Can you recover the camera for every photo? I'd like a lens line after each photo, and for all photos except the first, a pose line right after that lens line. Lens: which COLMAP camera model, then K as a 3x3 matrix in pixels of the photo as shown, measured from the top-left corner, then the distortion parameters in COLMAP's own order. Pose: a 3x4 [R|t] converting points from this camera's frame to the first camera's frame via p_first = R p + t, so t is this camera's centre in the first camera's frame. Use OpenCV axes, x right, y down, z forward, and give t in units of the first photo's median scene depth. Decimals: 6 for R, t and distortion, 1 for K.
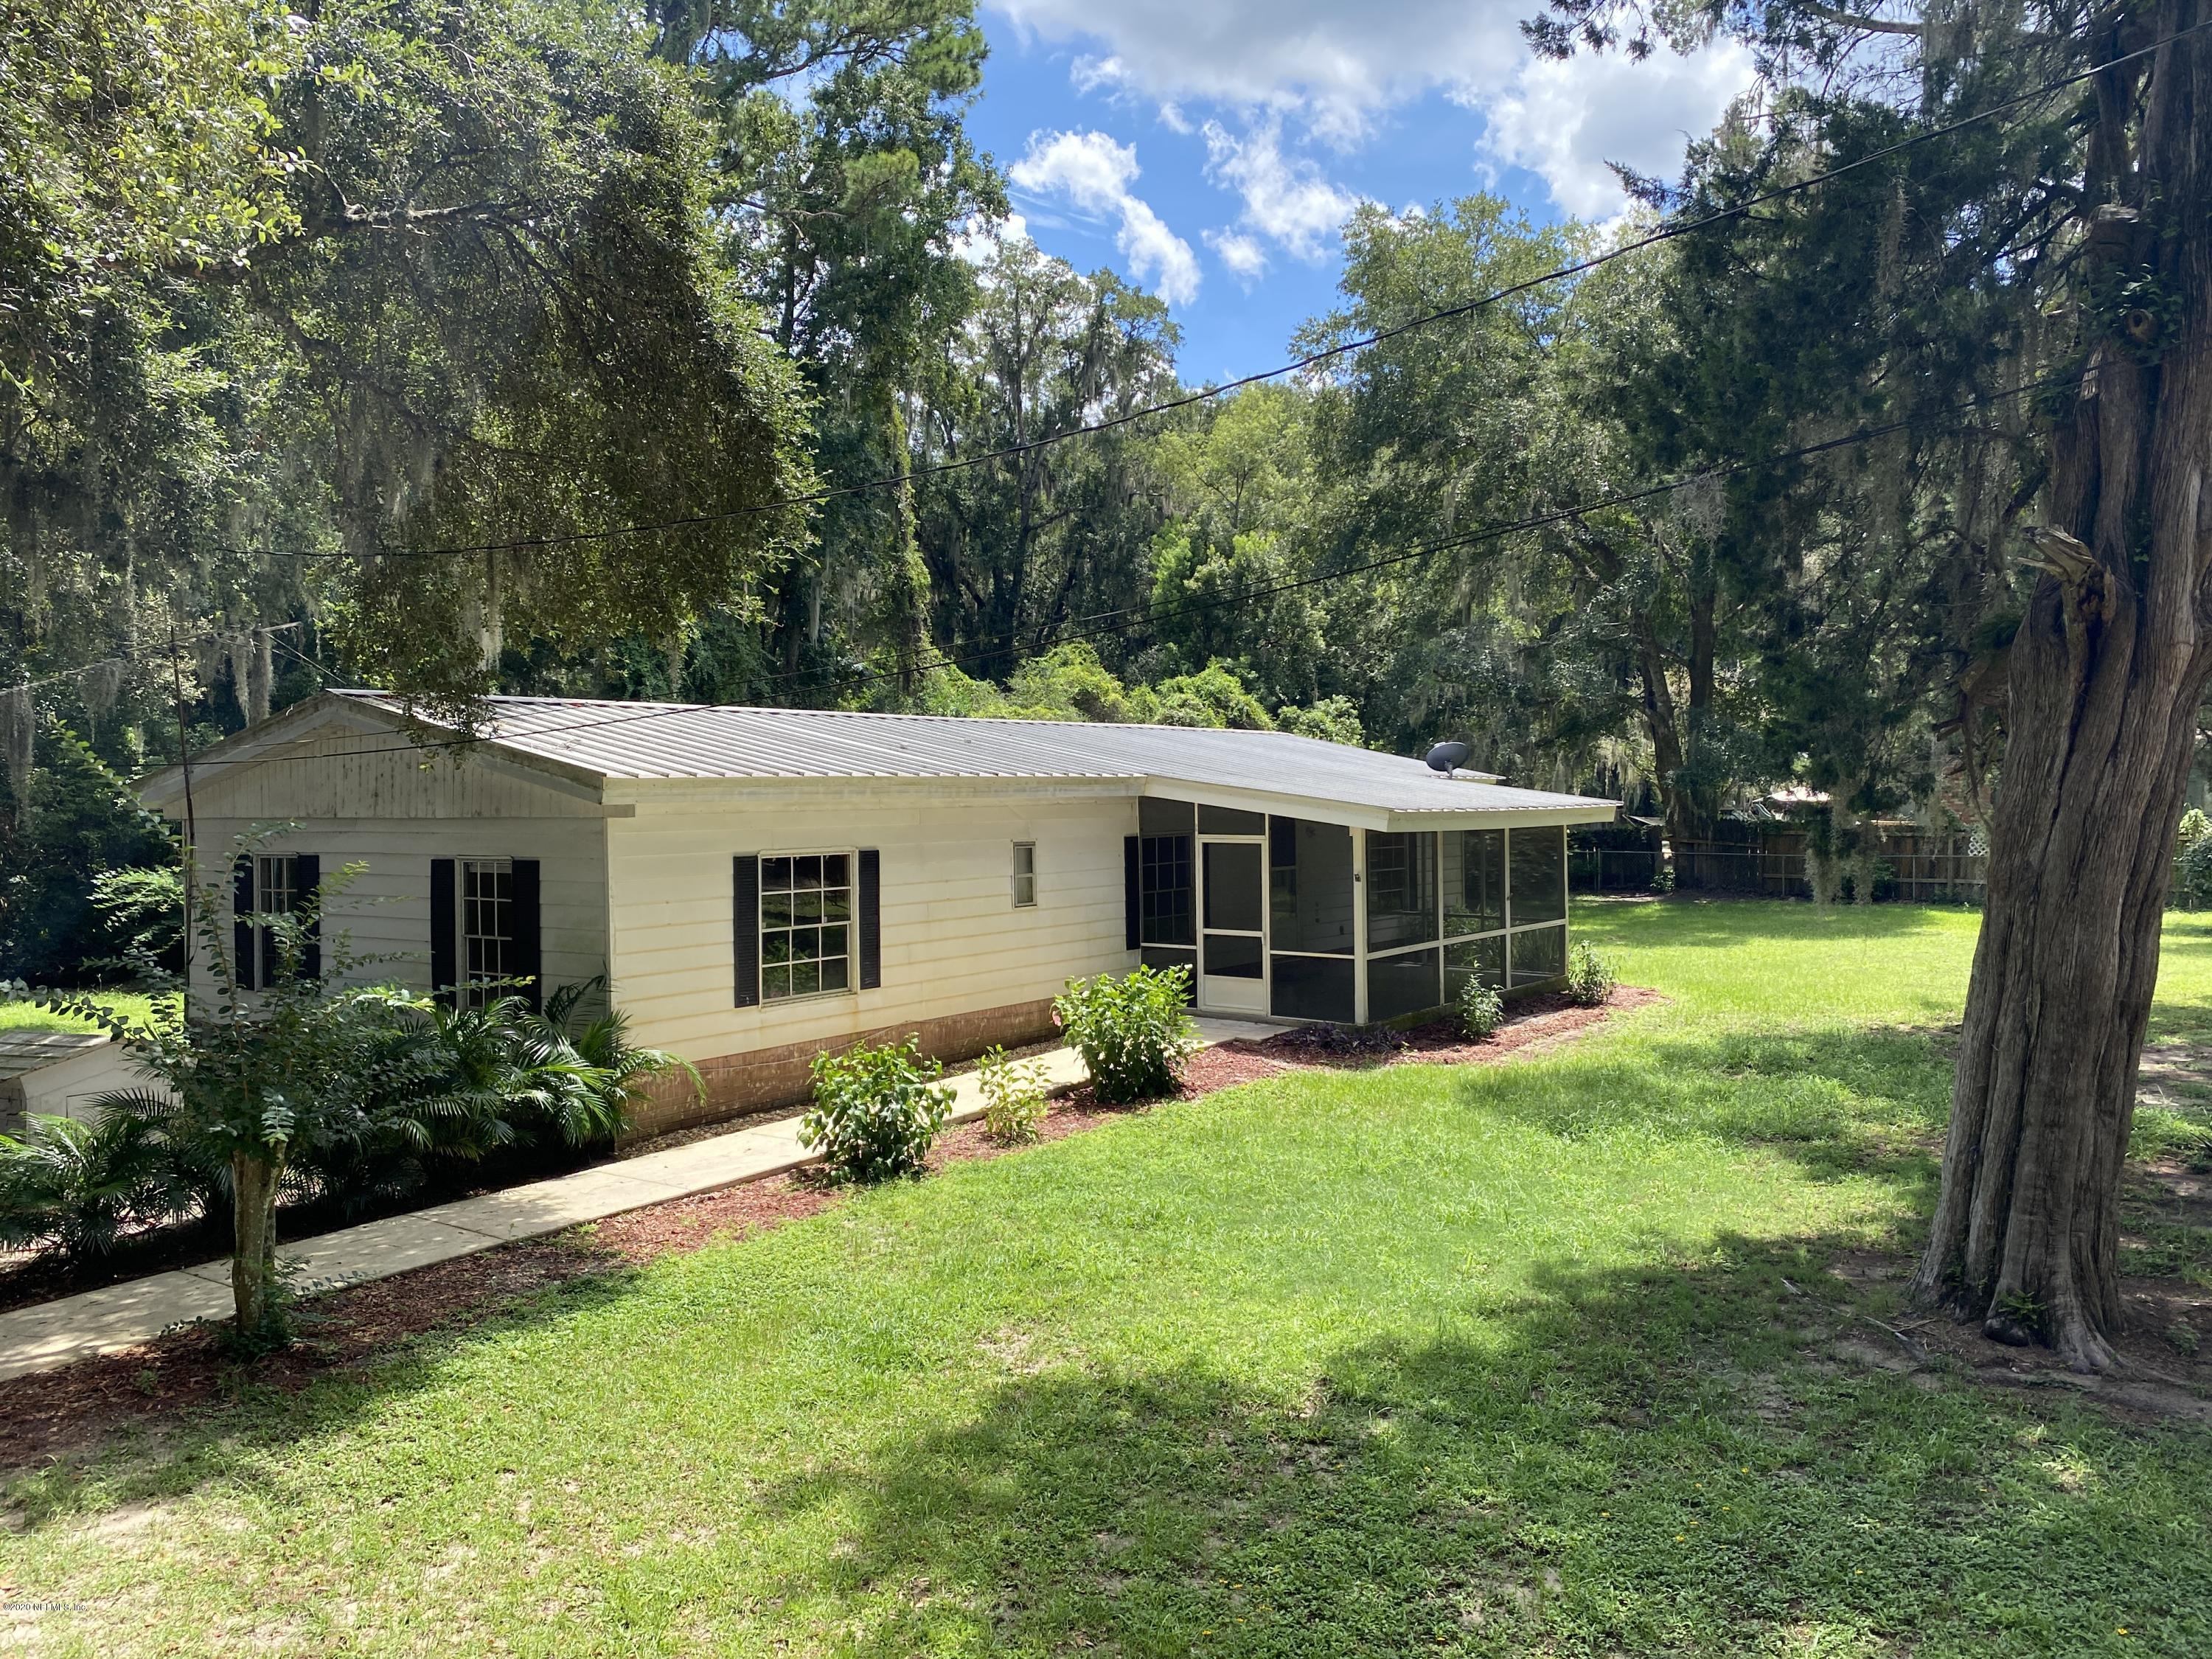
lens RADIAL K [[1681.2, 0, 1112.1], [0, 1681.2, 809.2], [0, 0, 1]] dist [0.079713, -0.146319]
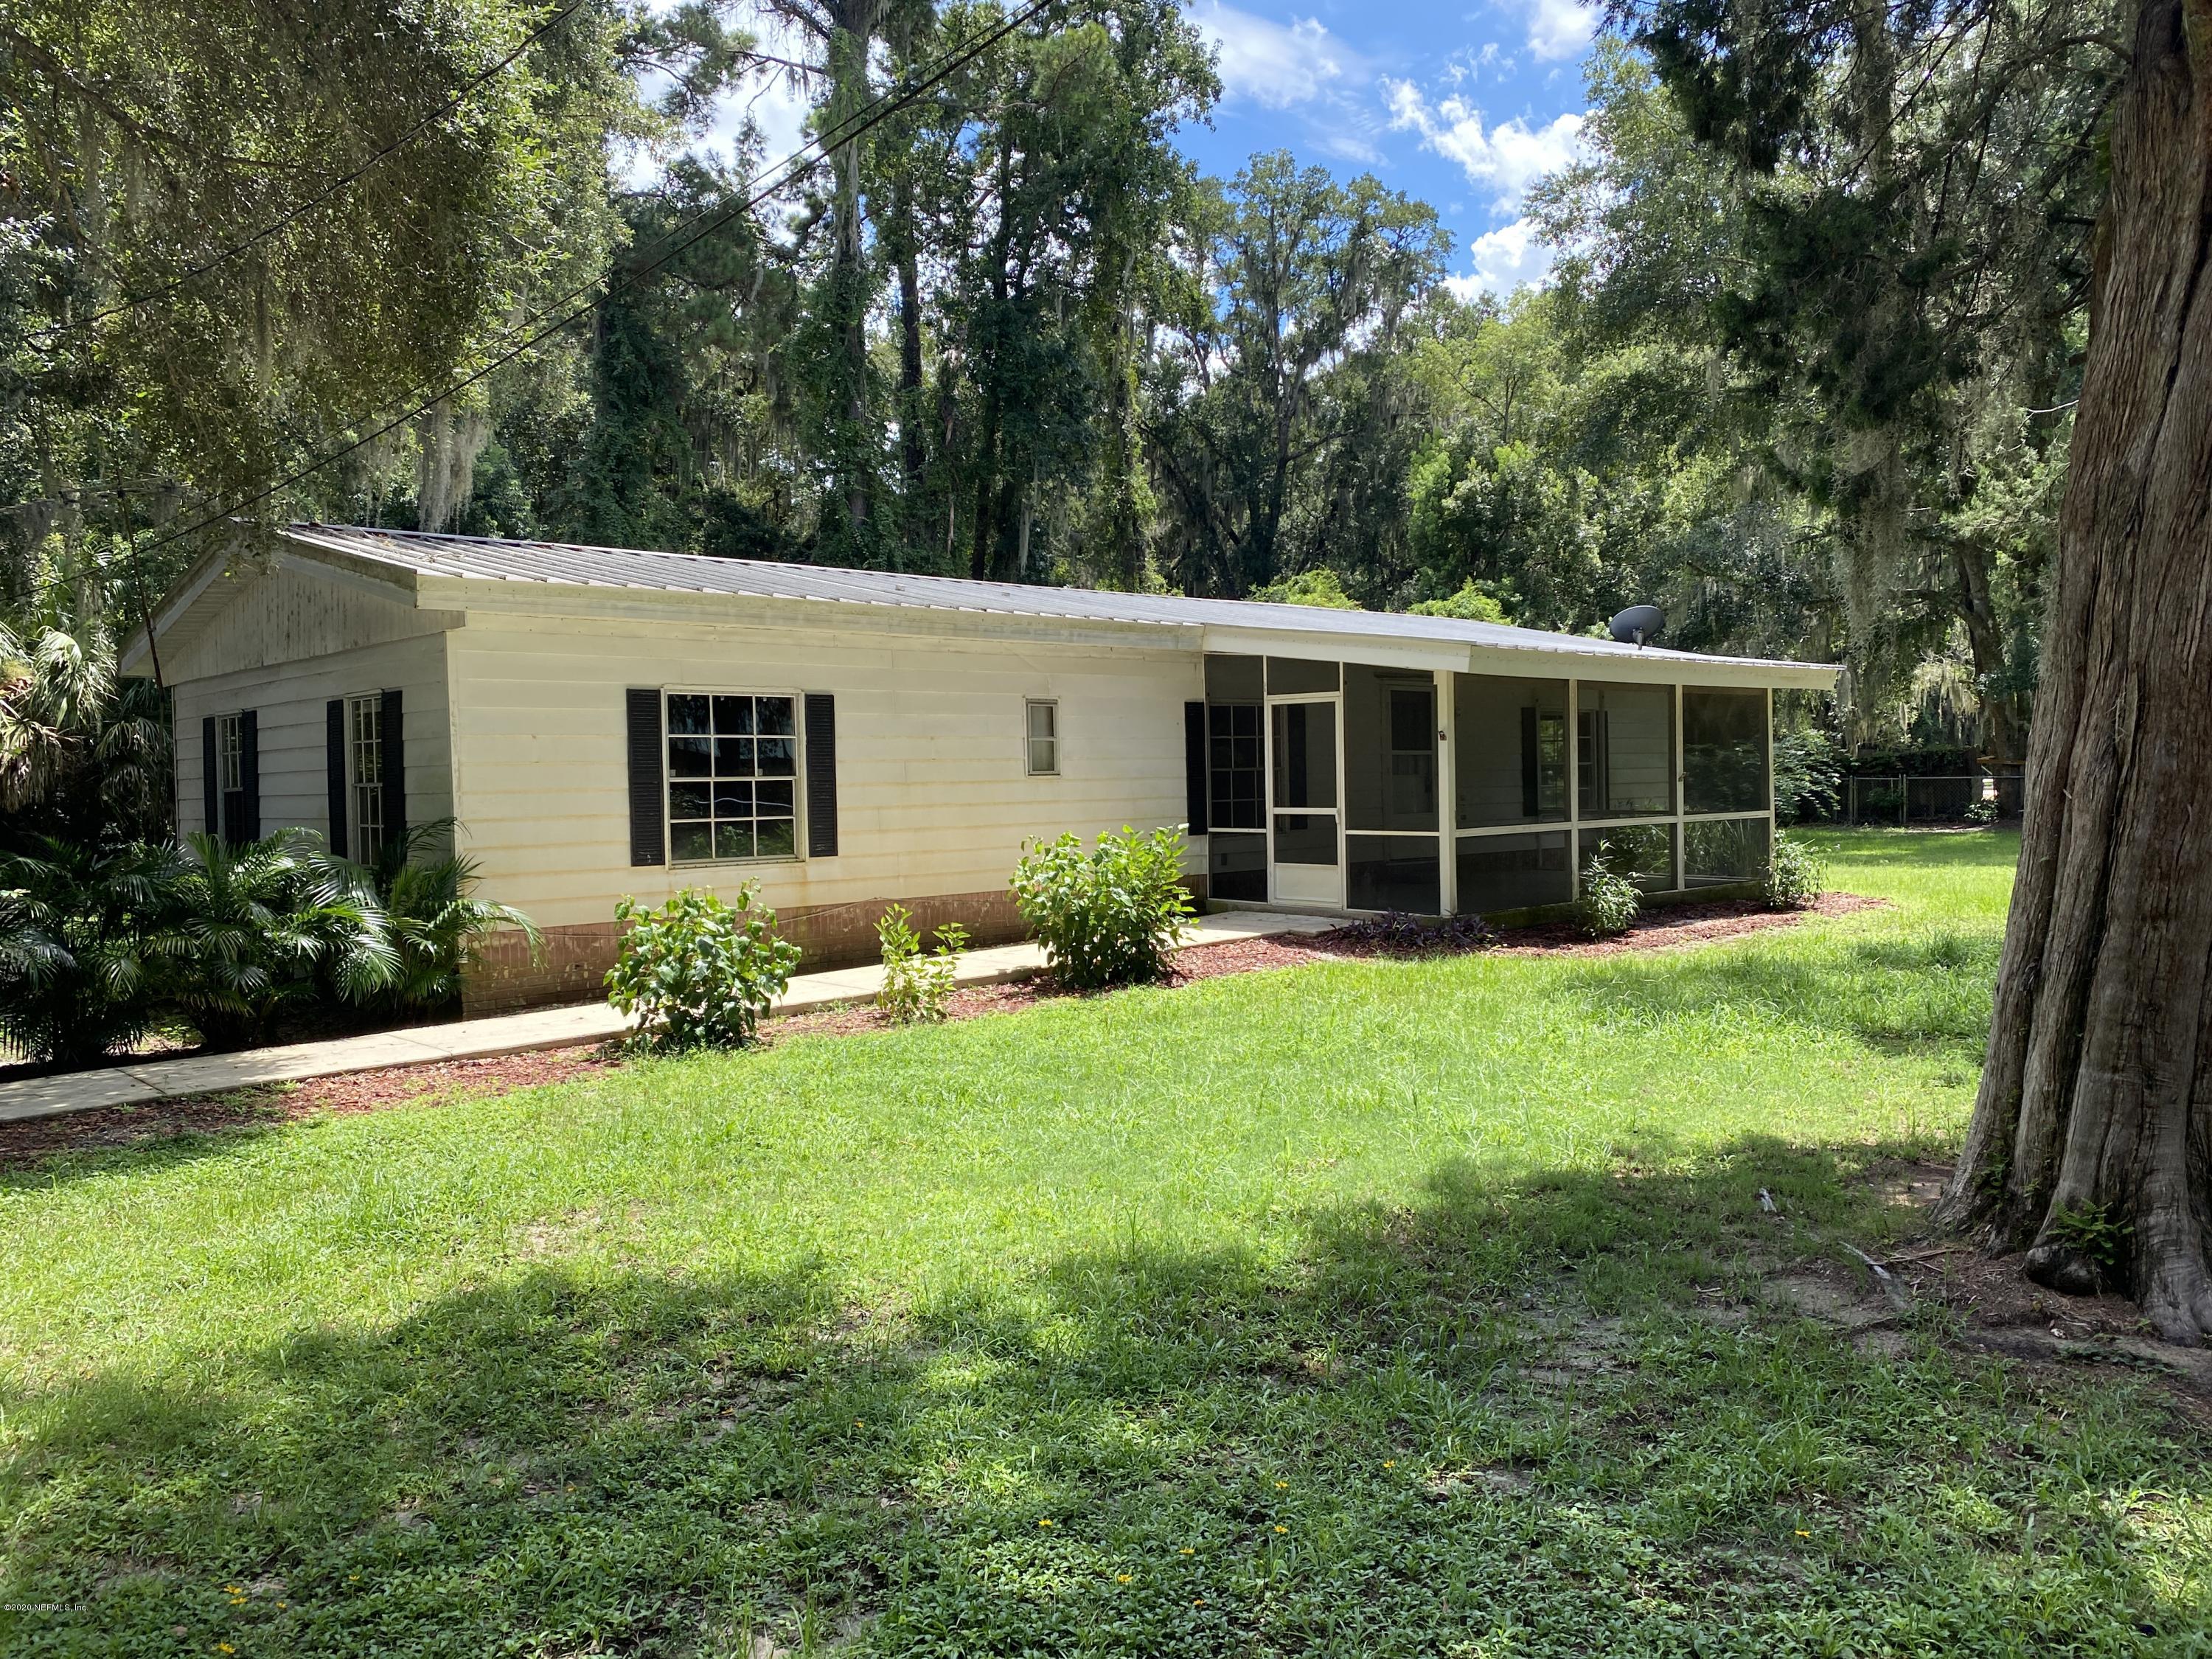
lens RADIAL K [[1681.2, 0, 1112.1], [0, 1681.2, 809.2], [0, 0, 1]] dist [0.079713, -0.146319]
pose [[0.979102, -0.005283, -0.203302, 0.151669], [0.007388, 0.999927, 0.009595, 0.065838], [0.203236, -0.010897, 0.979069, 0.170323]]
